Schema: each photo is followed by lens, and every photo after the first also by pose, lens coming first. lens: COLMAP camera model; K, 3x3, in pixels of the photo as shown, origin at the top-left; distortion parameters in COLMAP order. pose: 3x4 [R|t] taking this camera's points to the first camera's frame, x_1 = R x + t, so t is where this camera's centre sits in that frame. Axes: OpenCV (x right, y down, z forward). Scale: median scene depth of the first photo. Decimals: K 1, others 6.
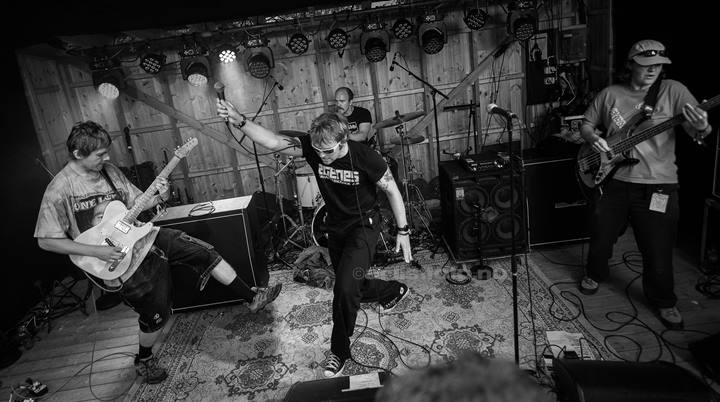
lens RADIAL K [[429.3, 0, 340.0], [0, 429.3, 150.8], [0, 0, 1]] dist [0.006792, -0.002642]
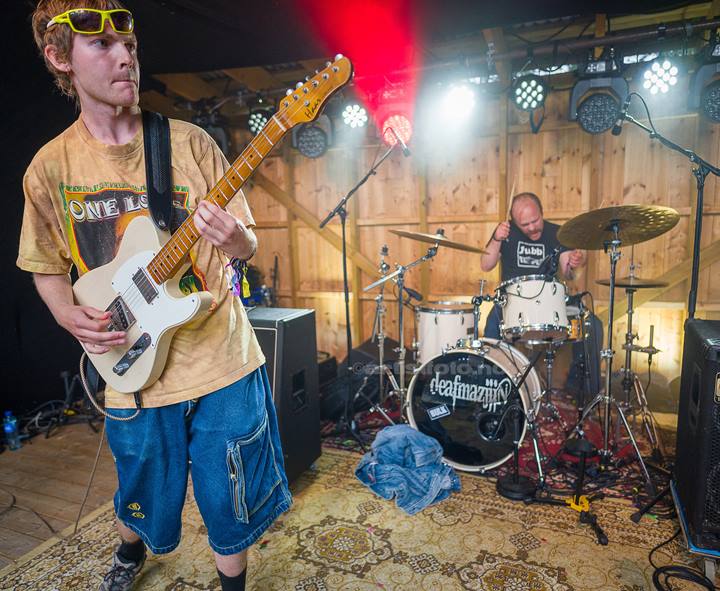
lens RADIAL K [[503.9, 0, 356.4], [0, 503.9, 291.3], [0, 0, 1]] dist [0.004711, -0.003585]
pose [[0.899109, 0.170736, -0.403055, 0.106404], [-0.198887, 0.979602, -0.028701, 0.071637], [0.389933, 0.105968, 0.914726, 0.311750]]
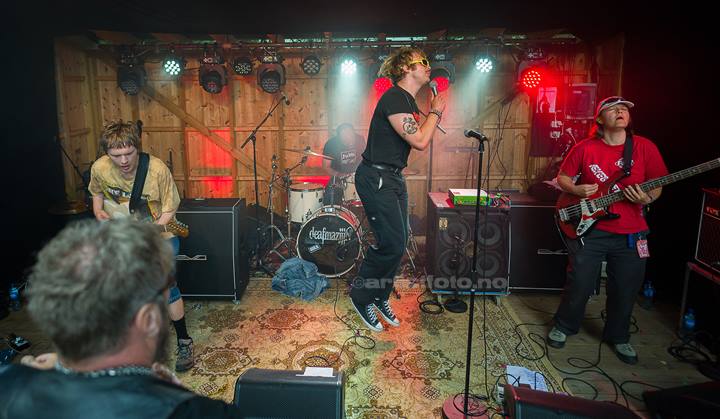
lens RADIAL K [[447.8, 0, 322.1], [0, 447.8, 155.6], [0, 0, 1]] dist [0.006613, -0.001551]
pose [[0.988248, 0.138673, -0.064314, 0.030958], [-0.143240, 0.987002, -0.072862, 0.044674], [0.053375, 0.081218, 0.995266, -0.071300]]
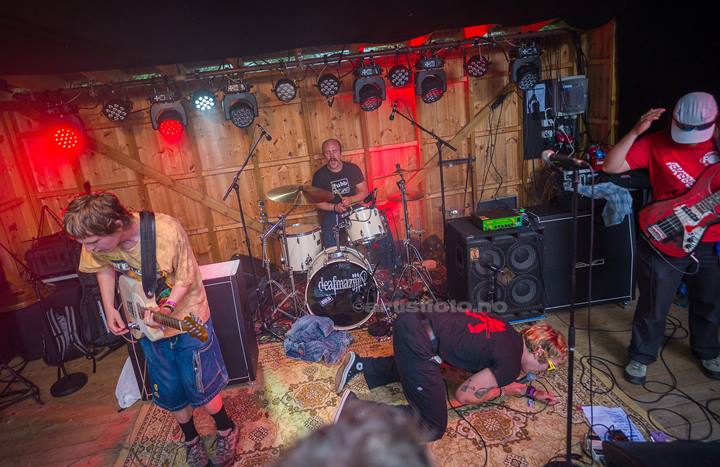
lens RADIAL K [[436.2, 0, 338.4], [0, 436.2, 209.7], [0, 0, 1]] dist [0.004265, 0.001761]
pose [[0.996791, -0.007320, 0.079718, -0.061211], [0.007401, 0.999972, -0.000728, 0.003250], [-0.079710, 0.001315, 0.996817, 0.080806]]
